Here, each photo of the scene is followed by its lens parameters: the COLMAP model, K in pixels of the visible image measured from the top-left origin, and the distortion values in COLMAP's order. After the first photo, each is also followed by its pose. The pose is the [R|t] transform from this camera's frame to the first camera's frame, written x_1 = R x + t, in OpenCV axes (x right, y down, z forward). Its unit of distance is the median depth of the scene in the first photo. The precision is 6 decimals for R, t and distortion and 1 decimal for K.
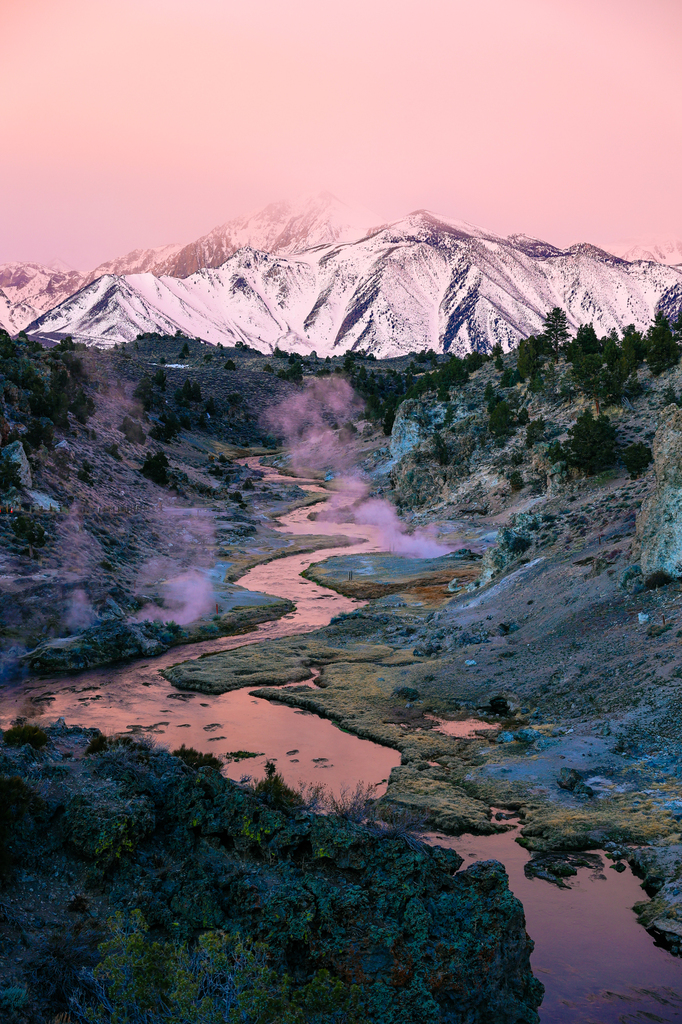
lens RADIAL K [[2460.3, 0, 341.0], [0, 2460.3, 512.0], [0, 0, 1]] dist [0.515032, 0.024853]
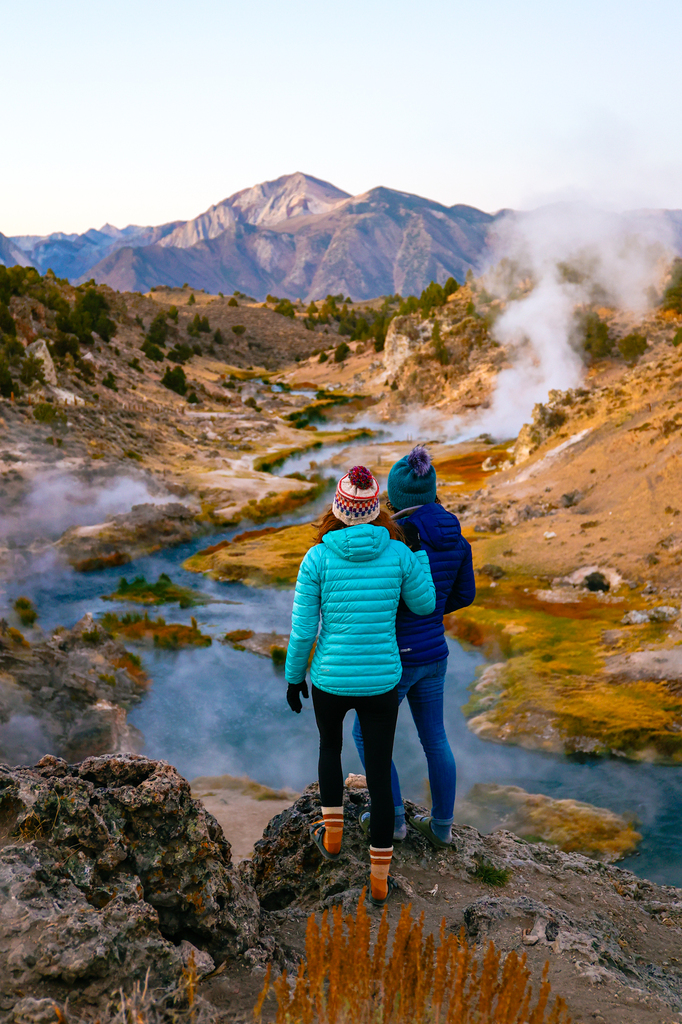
lens RADIAL K [[1259.4, 0, 341.0], [0, 1259.4, 512.0], [0, 0, 1]] dist [0.076529, -0.023960]
pose [[0.996760, -0.033572, 0.073094, -0.049348], [0.032603, 0.999365, 0.014406, 0.038429], [-0.073531, -0.011977, 0.997221, 0.483803]]
